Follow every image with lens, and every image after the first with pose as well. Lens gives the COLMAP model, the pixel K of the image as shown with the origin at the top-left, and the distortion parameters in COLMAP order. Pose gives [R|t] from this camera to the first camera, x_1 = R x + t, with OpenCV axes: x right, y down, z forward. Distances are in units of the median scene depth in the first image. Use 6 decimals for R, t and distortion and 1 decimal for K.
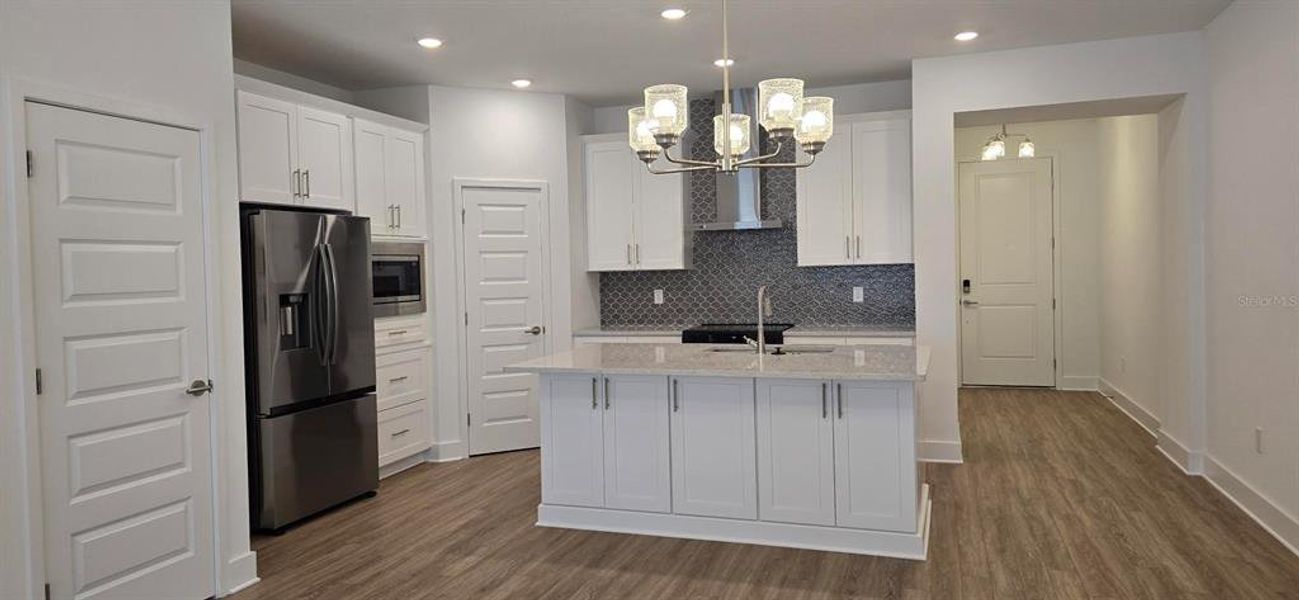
lens RADIAL K [[820.9, 0, 649.5], [0, 820.9, 300.0], [0, 0, 1]] dist [0.001557, 0.000078]
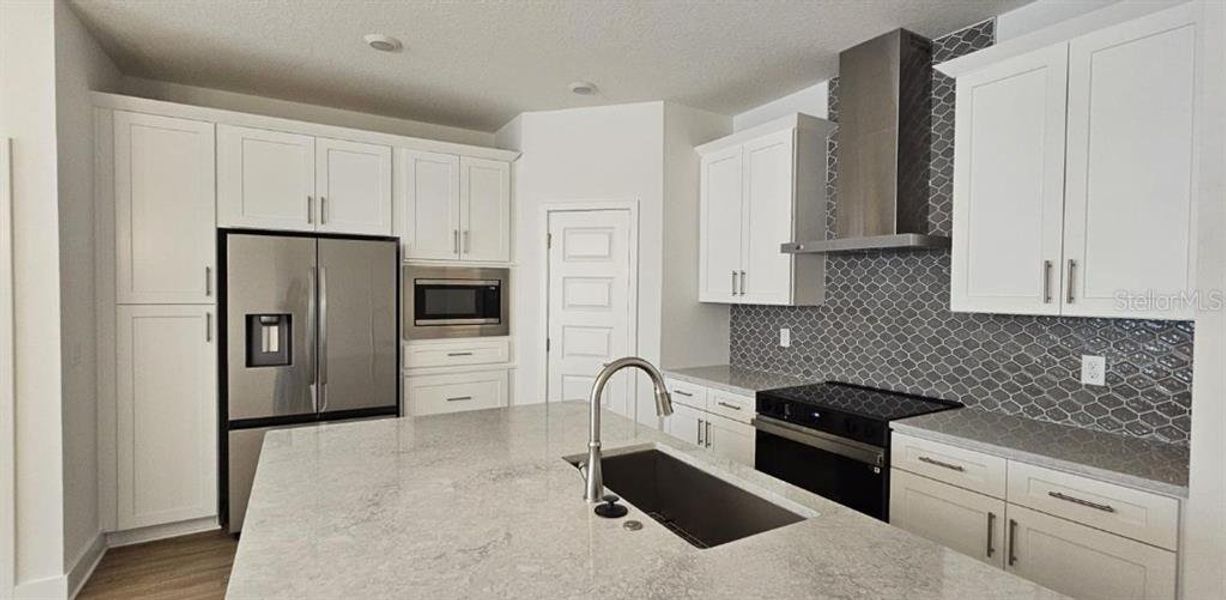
lens RADIAL K [[533.6, 0, 613.0], [0, 533.6, 300.0], [0, 0, 1]] dist [-0.018758, -0.000013]
pose [[0.755640, 0.044037, -0.653506, 0.245355], [-0.053820, 0.998538, 0.005056, -0.037980], [0.652773, 0.031351, 0.756905, 0.553984]]
